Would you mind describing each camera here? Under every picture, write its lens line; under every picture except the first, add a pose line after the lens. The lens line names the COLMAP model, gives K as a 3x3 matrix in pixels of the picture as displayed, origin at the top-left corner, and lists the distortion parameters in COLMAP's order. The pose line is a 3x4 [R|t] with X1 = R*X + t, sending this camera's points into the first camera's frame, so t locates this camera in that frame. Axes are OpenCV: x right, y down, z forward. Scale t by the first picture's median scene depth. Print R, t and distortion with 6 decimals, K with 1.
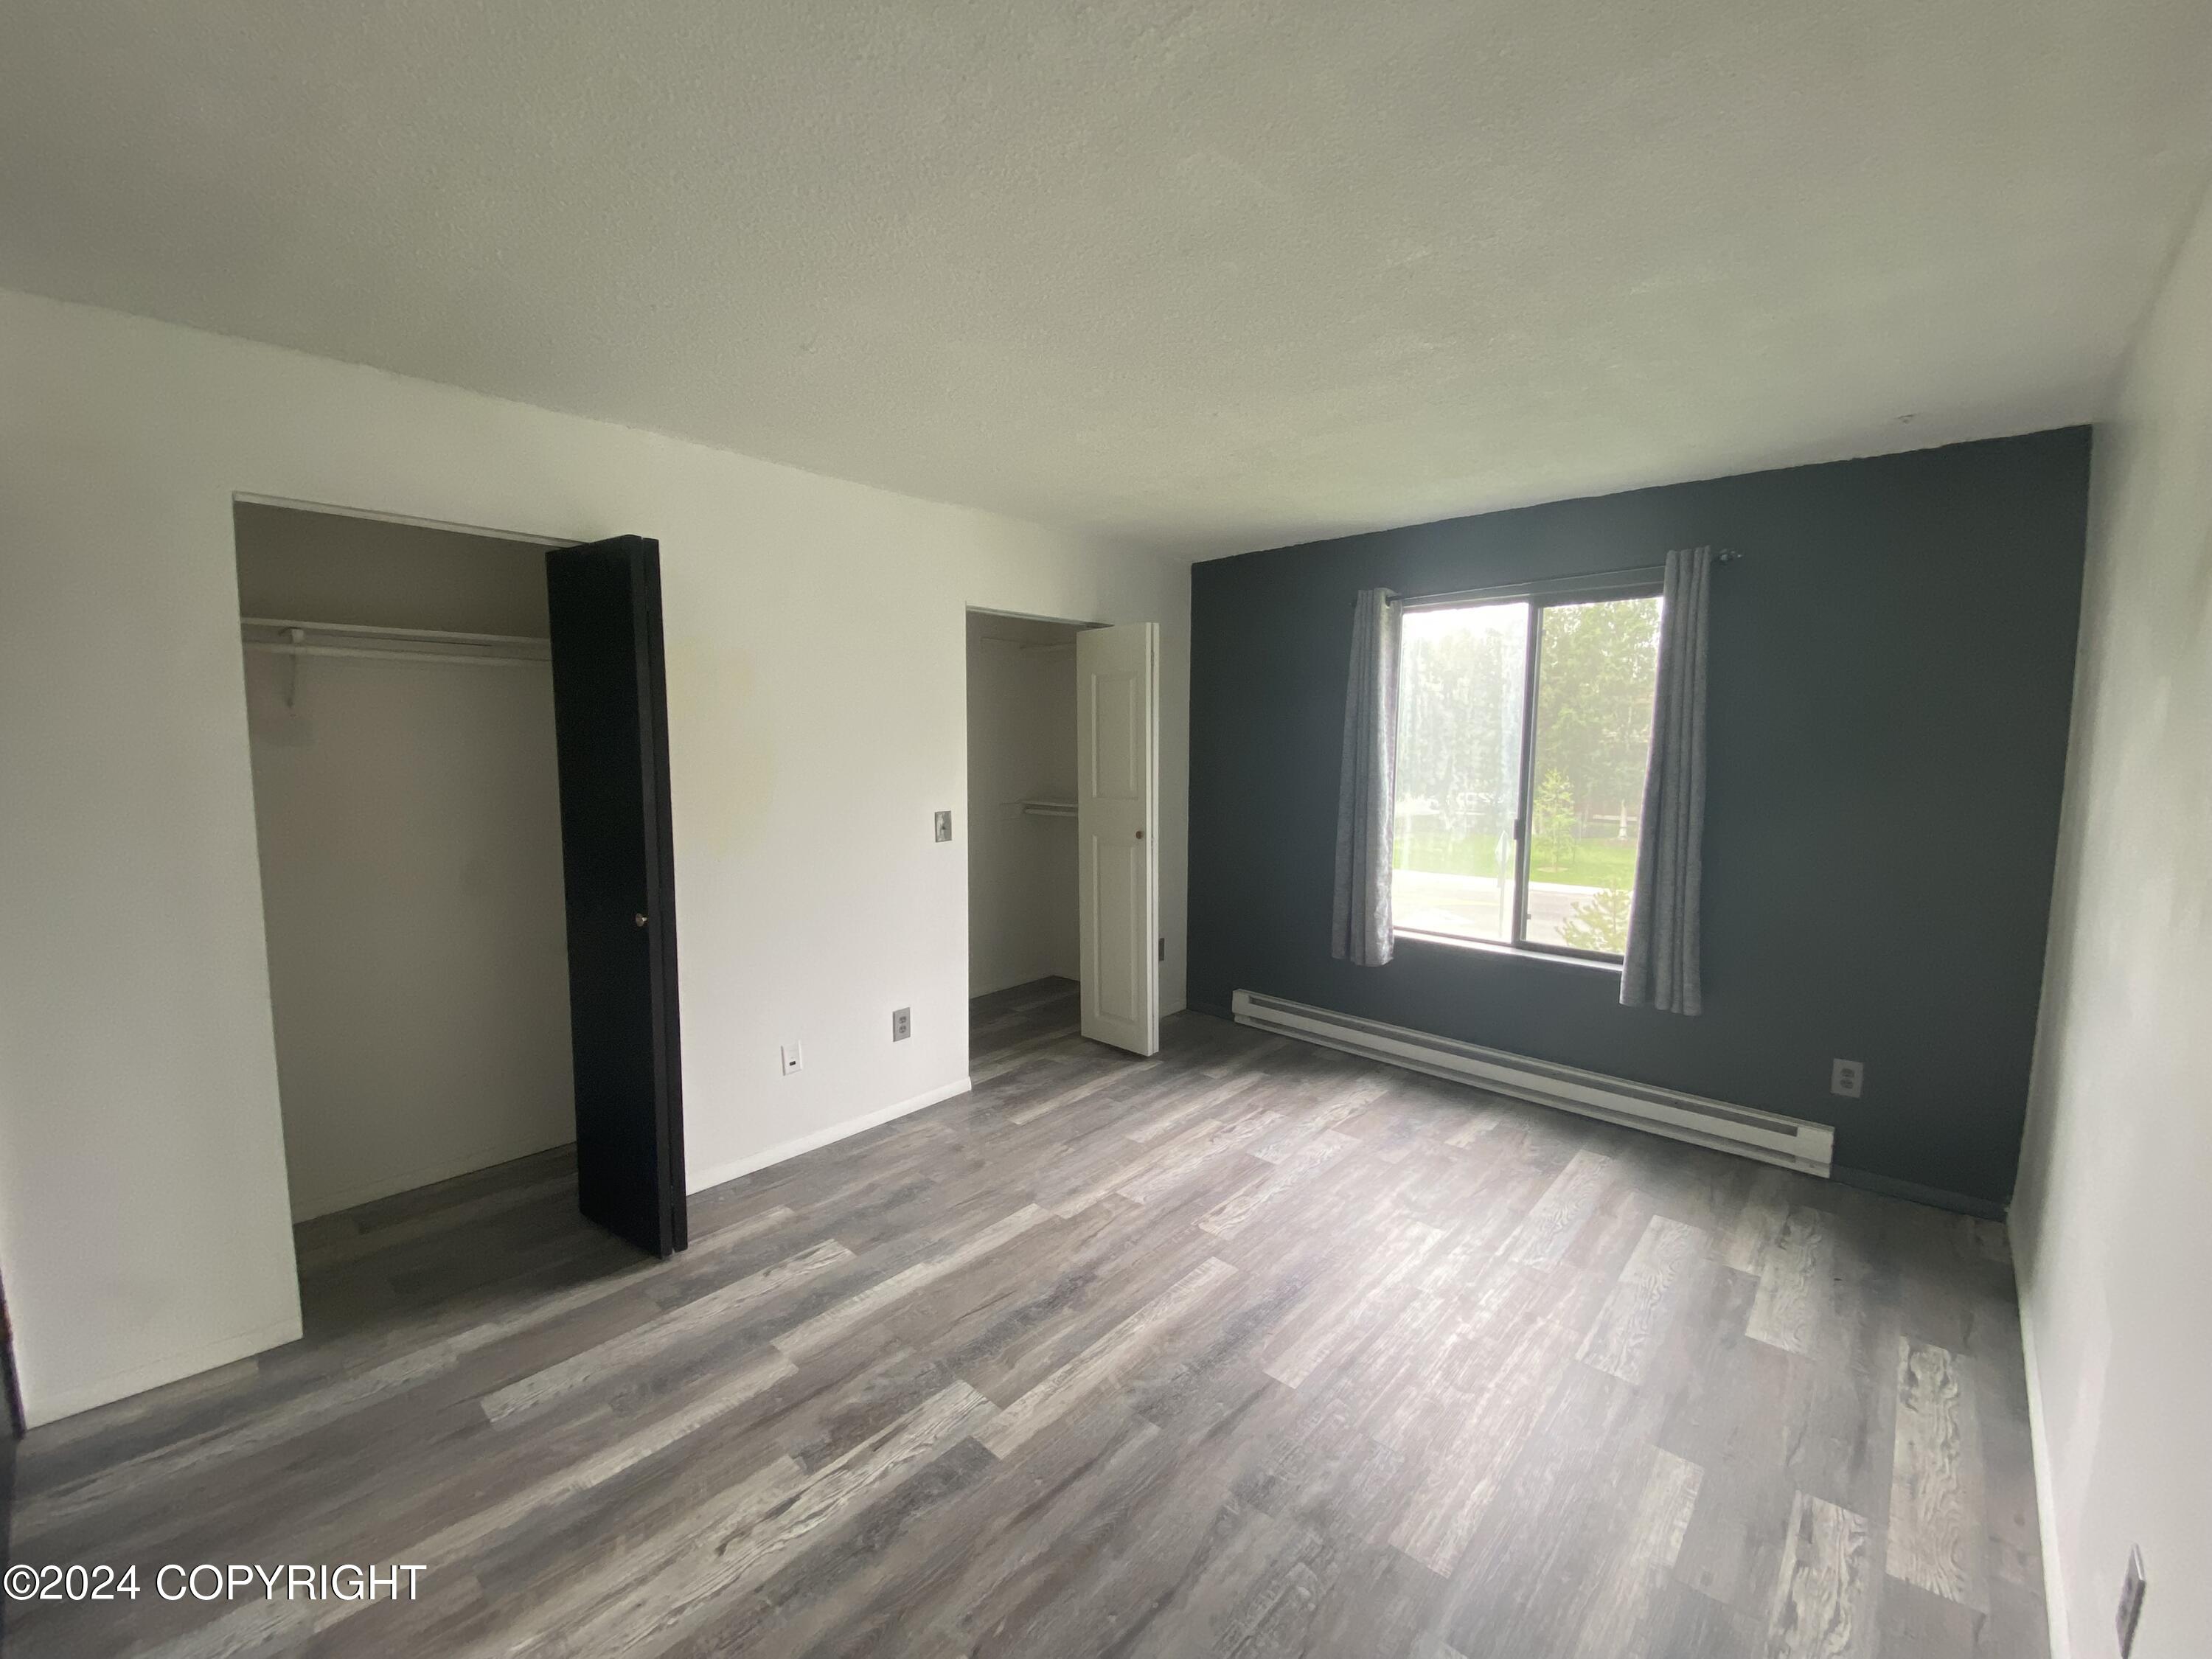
lens RADIAL K [[908.2, 0, 1106.0], [0, 908.2, 829.5], [0, 0, 1]] dist [0.021778, -0.022369]
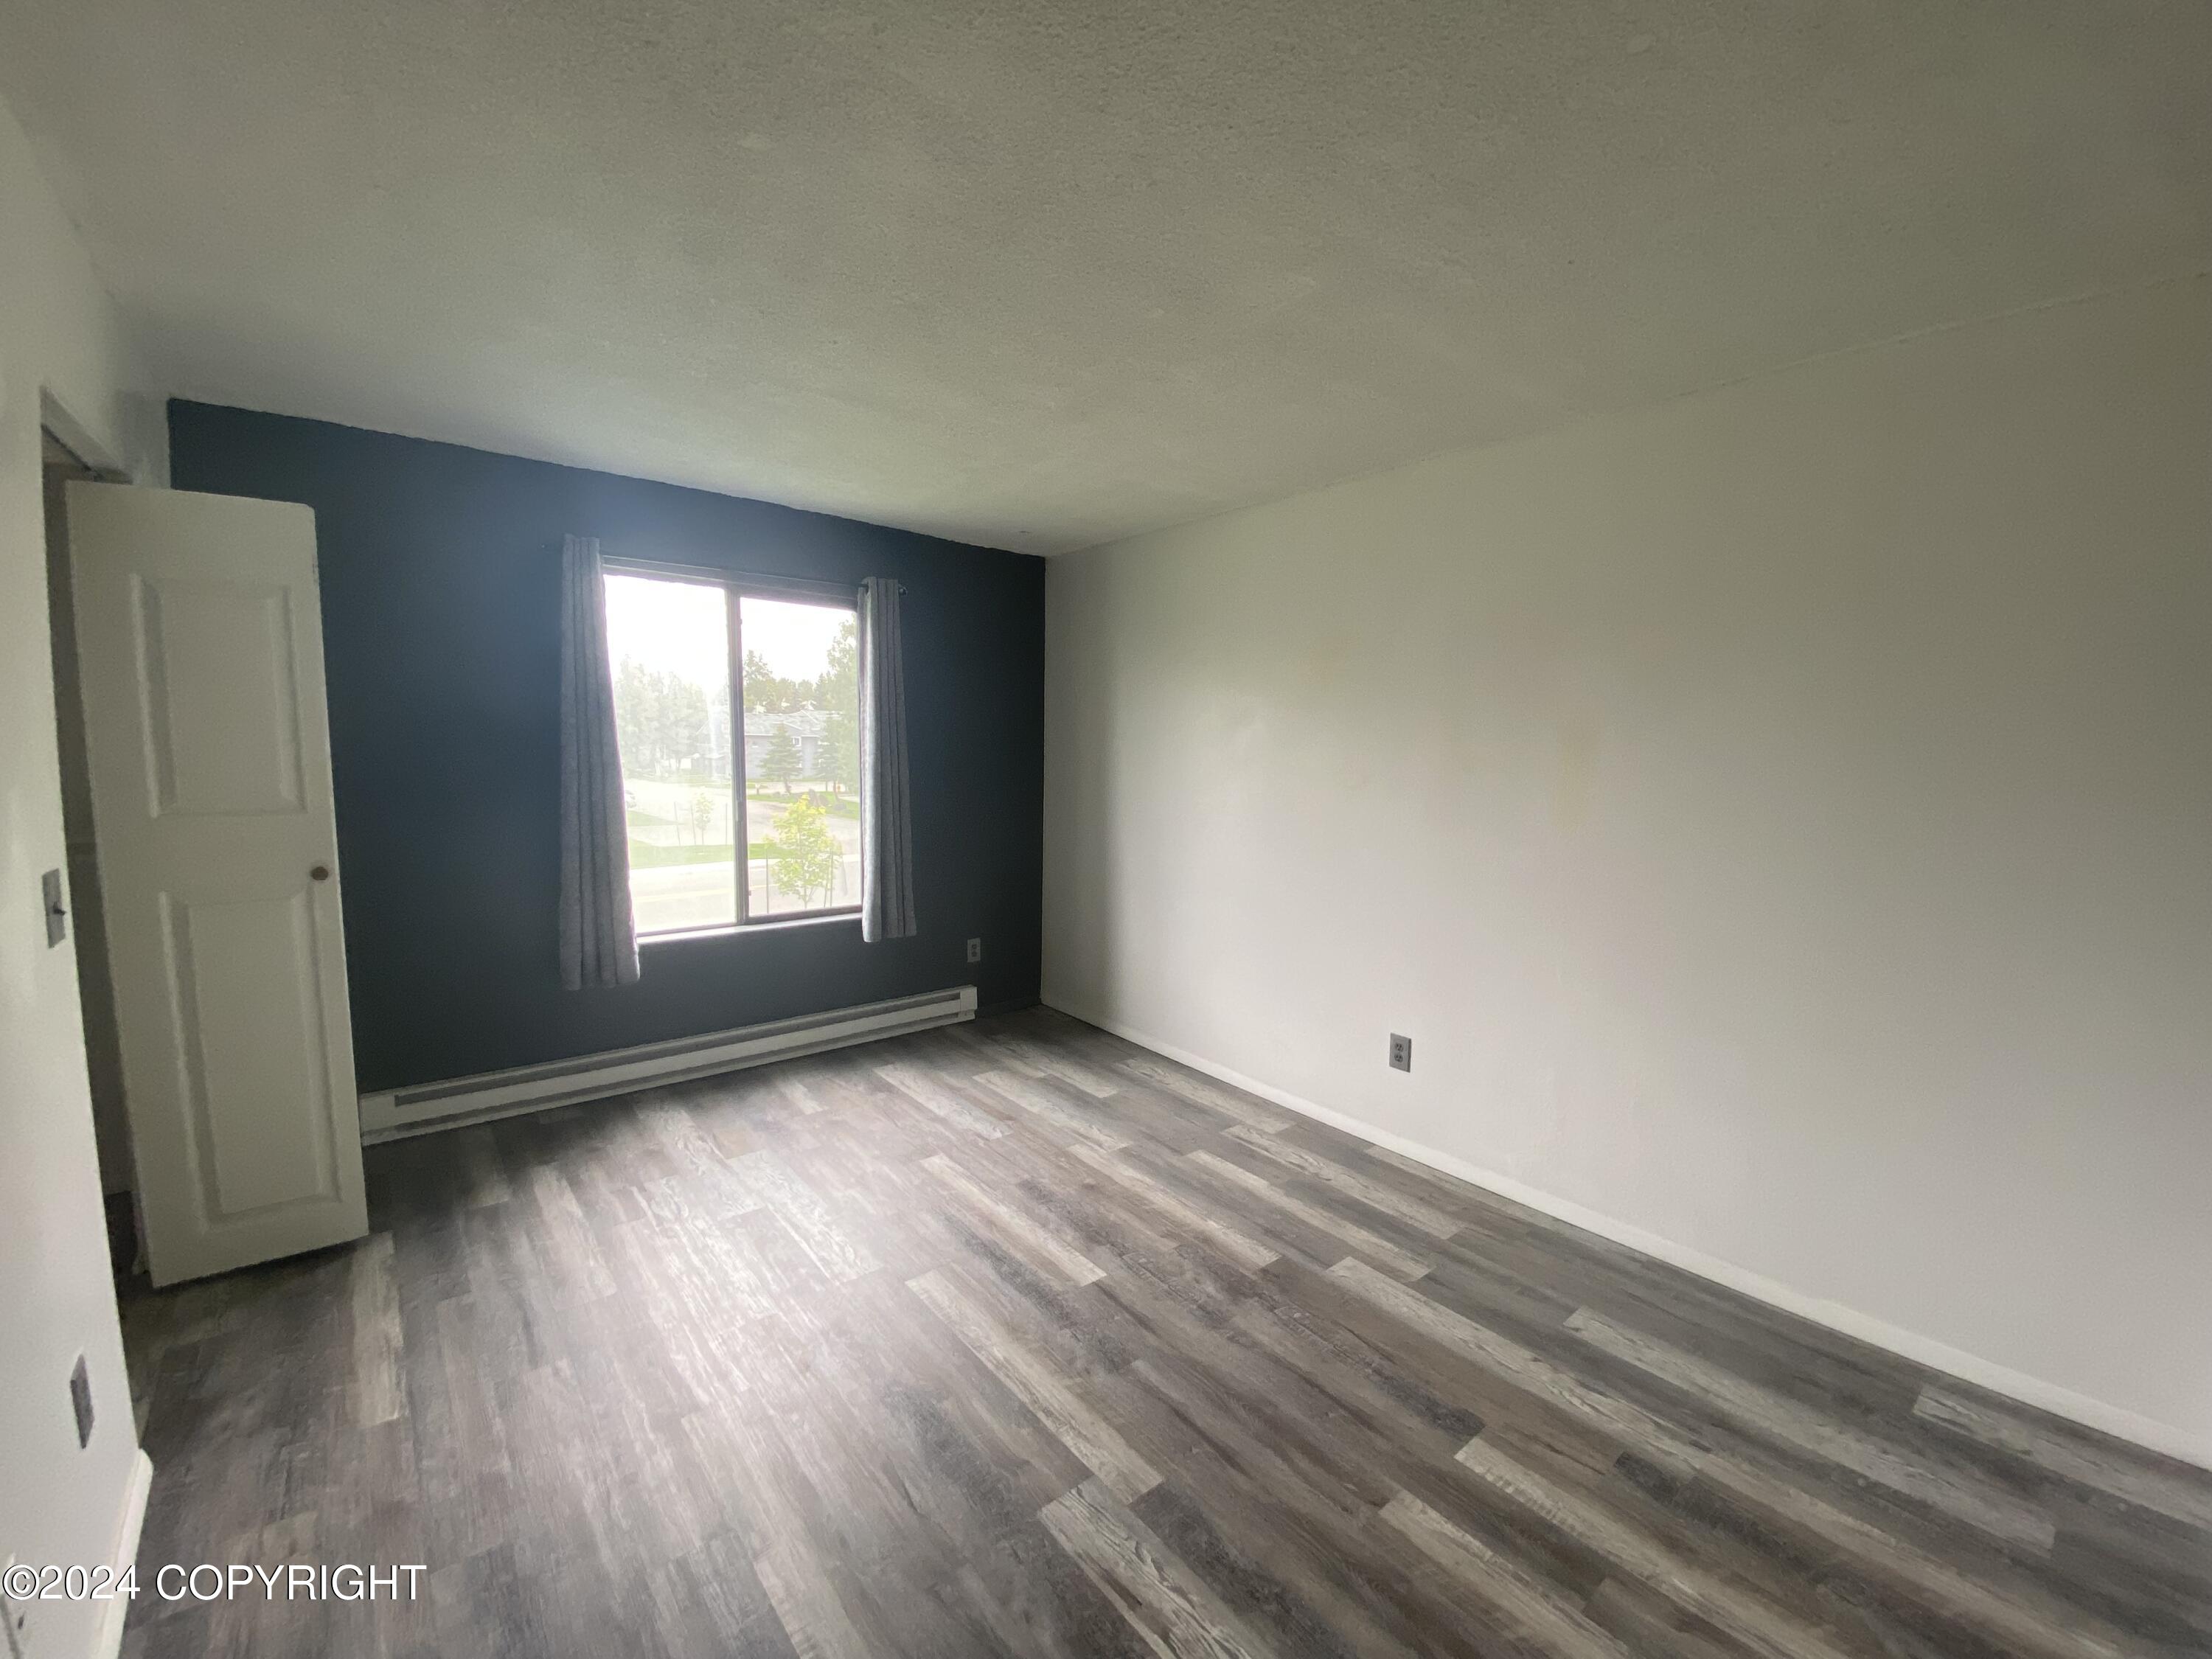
lens RADIAL K [[902.1, 0, 1106.0], [0, 902.1, 829.5], [0, 0, 1]] dist [0.070066, -0.046838]
pose [[0.135021, -0.101856, 0.985594, -0.628664], [0.078930, 0.992647, 0.091772, -0.050290], [-0.987694, 0.065402, 0.142067, 0.547647]]
